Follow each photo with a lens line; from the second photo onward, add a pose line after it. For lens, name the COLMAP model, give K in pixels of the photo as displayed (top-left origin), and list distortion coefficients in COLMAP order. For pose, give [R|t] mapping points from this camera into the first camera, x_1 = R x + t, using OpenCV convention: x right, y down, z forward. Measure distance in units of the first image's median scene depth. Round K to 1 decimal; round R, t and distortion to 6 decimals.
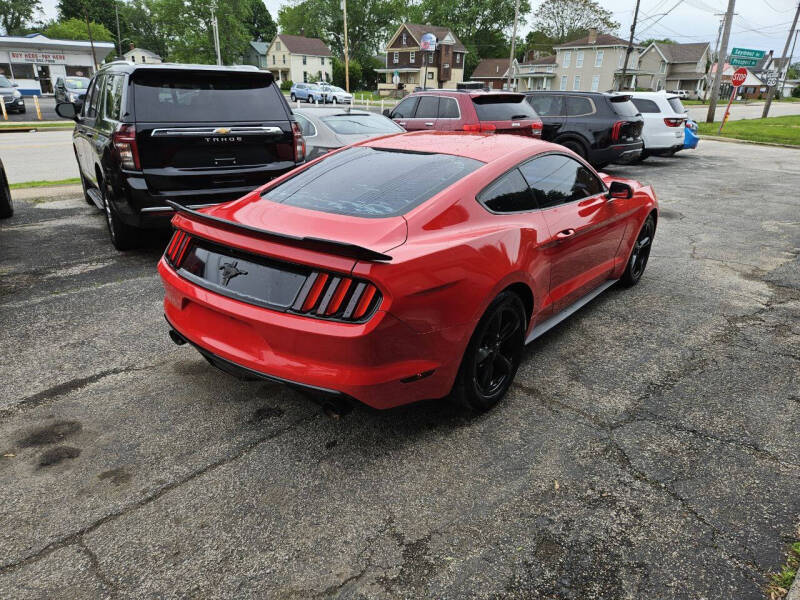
lens RADIAL K [[537.1, 0, 393.3], [0, 537.1, 303.4], [0, 0, 1]] dist [0.070824, -0.060446]
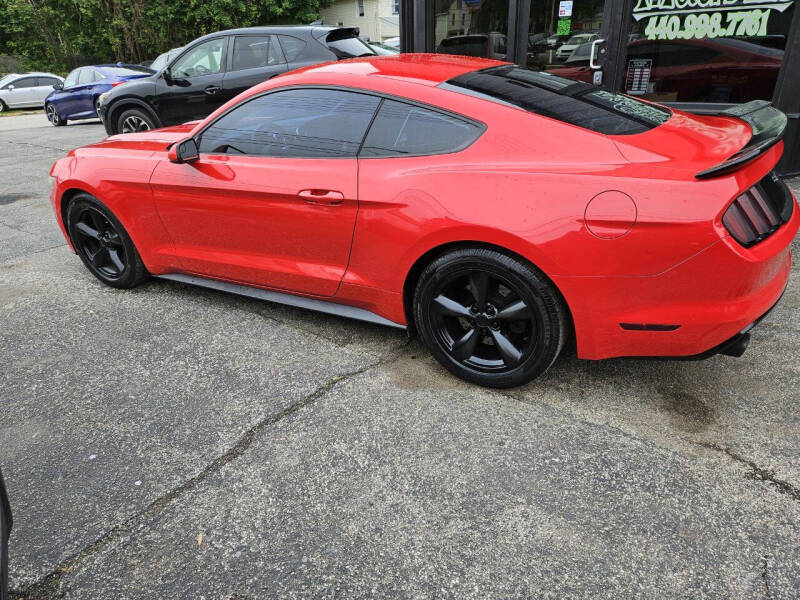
lens RADIAL K [[534.5, 0, 395.5], [0, 534.5, 300.6], [0, 0, 1]] dist [0.058137, -0.047738]
pose [[-0.156406, -0.439190, 0.884675, -0.825914], [0.401290, 0.790182, 0.463226, -0.431978], [-0.902499, 0.427462, 0.052653, 1.203244]]
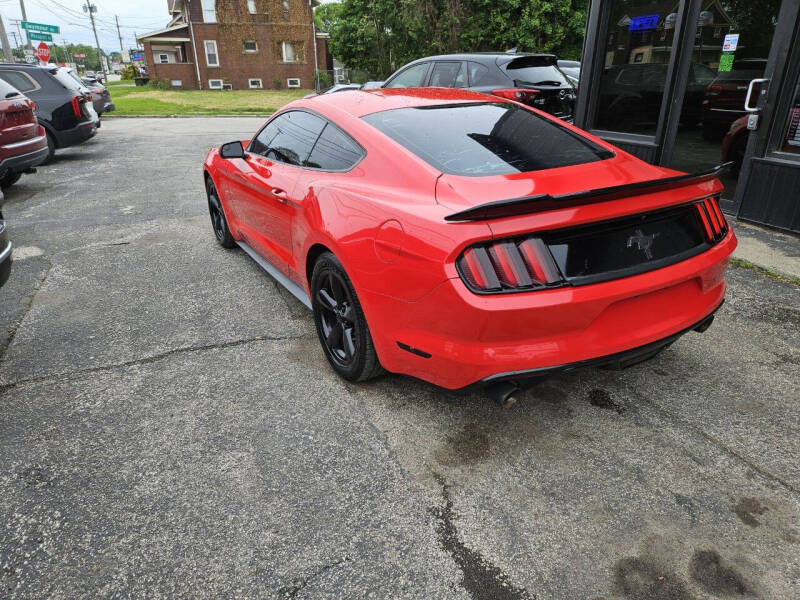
lens RADIAL K [[534.6, 0, 391.1], [0, 534.6, 296.1], [0, 0, 1]] dist [0.070481, -0.063260]
pose [[0.373463, -0.379519, 0.846458, -0.881425], [0.360010, 0.900258, 0.244802, -0.245151], [-0.854937, 0.213309, 0.472844, 0.703359]]
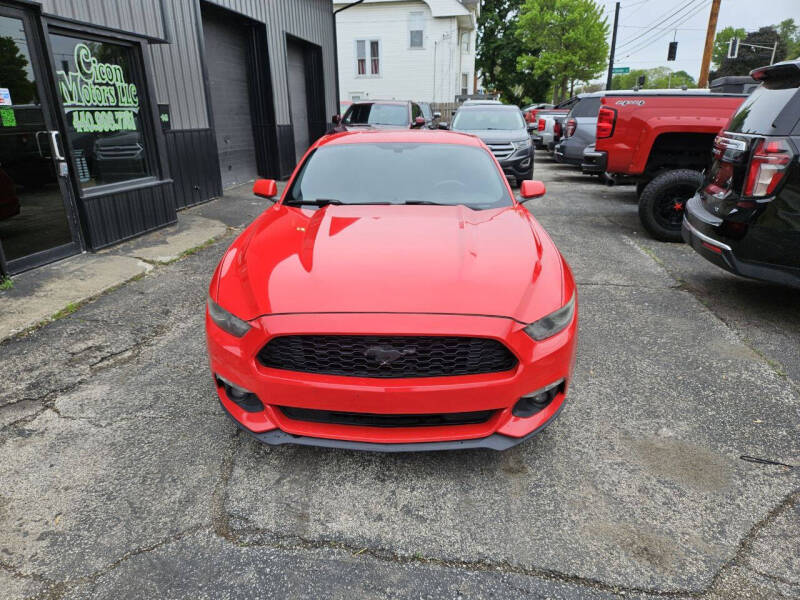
lens RADIAL K [[532.7, 0, 387.4], [0, 532.7, 303.2], [0, 0, 1]] dist [0.058856, -0.050981]
pose [[-0.803405, 0.190865, -0.564014, 0.934526], [-0.222359, 0.782532, 0.581550, -0.746682], [0.552356, 0.592634, -0.586249, 2.045585]]
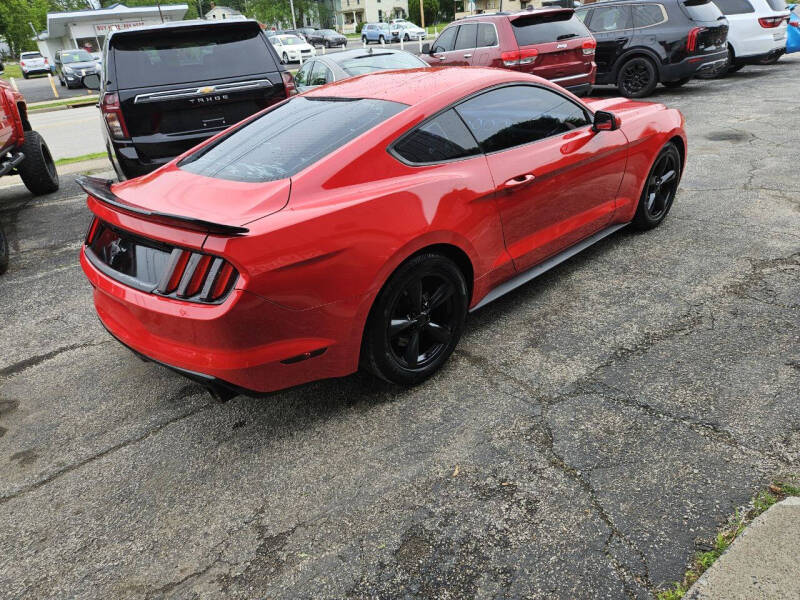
lens RADIAL K [[537.6, 0, 398.6], [0, 537.6, 304.9], [0, 0, 1]] dist [0.061580, -0.045721]
pose [[0.986356, -0.033323, -0.161216, 0.251483], [0.049625, 0.993931, 0.098177, -0.023759], [0.156966, -0.104838, 0.982024, 0.091740]]
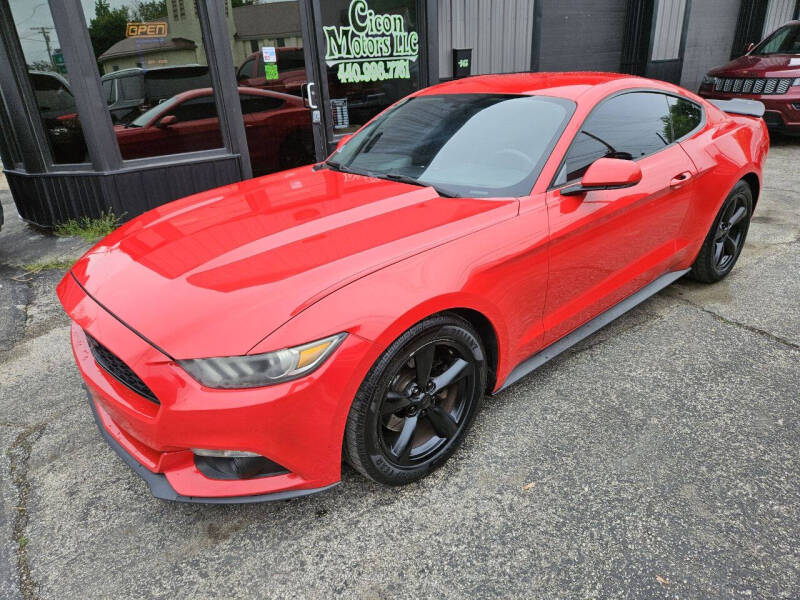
lens RADIAL K [[534.5, 0, 395.5], [0, 534.5, 300.6], [0, 0, 1]] dist [0.058137, -0.047738]
pose [[-0.984418, -0.032339, 0.172846, 0.182626], [0.100211, 0.704540, 0.702554, -0.746648], [-0.144496, 0.708927, -0.690321, 2.044045]]
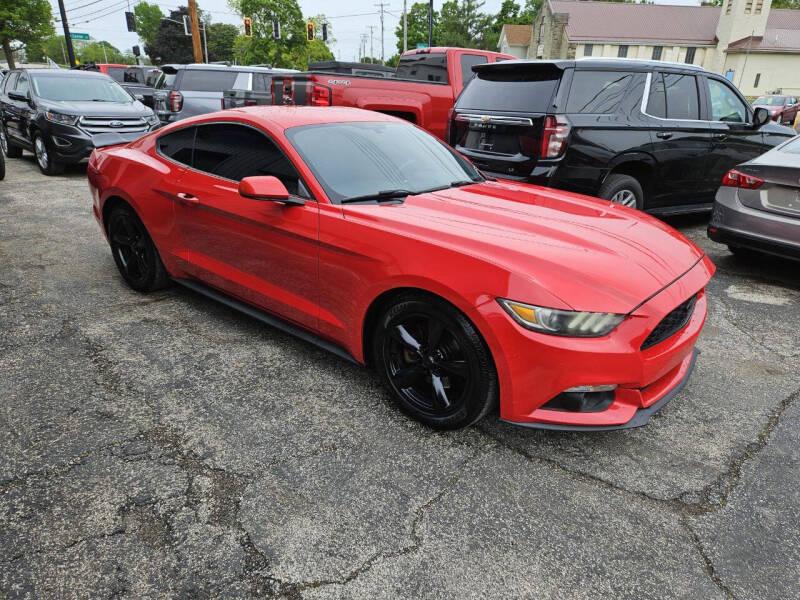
lens RADIAL K [[539.7, 0, 404.5], [0, 539.7, 301.7], [0, 0, 1]] dist [0.064846, -0.053416]
pose [[-0.009596, 0.346060, -0.938163, 1.296243], [-0.392086, 0.861774, 0.321892, -0.432779], [0.919879, 0.370929, 0.127416, 1.272070]]
